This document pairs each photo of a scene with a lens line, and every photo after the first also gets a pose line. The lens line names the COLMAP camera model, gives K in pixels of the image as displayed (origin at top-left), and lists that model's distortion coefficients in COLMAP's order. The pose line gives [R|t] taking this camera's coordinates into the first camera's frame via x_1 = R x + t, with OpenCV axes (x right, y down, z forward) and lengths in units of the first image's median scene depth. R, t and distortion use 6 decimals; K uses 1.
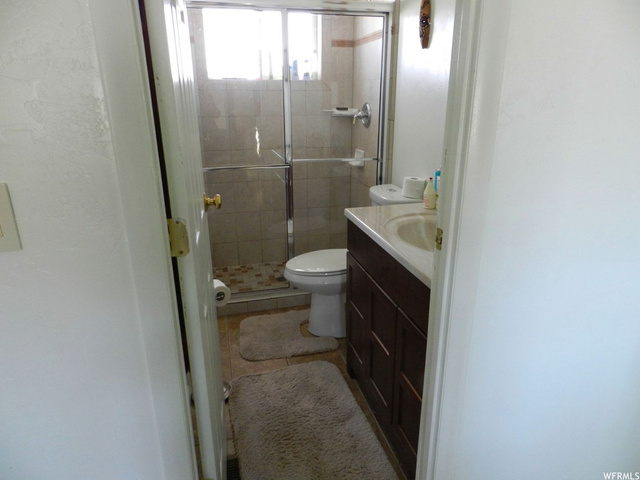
lens RADIAL K [[428.8, 0, 319.4], [0, 428.8, 241.6], [0, 0, 1]] dist [0.019961, -0.009614]
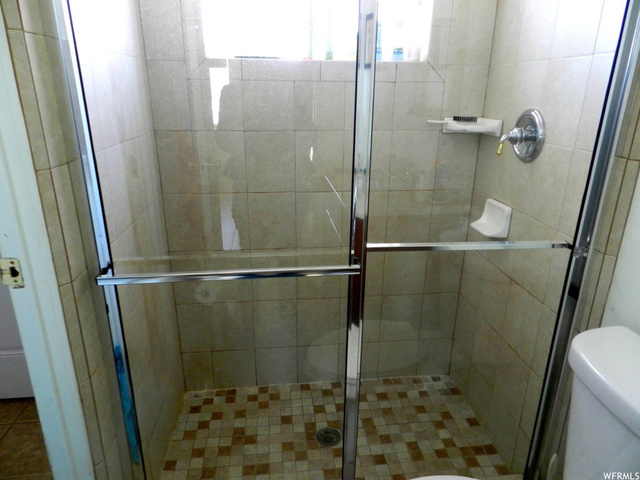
lens RADIAL K [[428.8, 0, 320.0], [0, 428.8, 239.3], [0, 0, 1]] dist [0.019961, -0.009614]
pose [[0.991010, 0.055810, -0.121591, -0.047175], [-0.055808, 0.998436, 0.003429, -0.158065], [0.121592, 0.003388, 0.992574, 0.471207]]
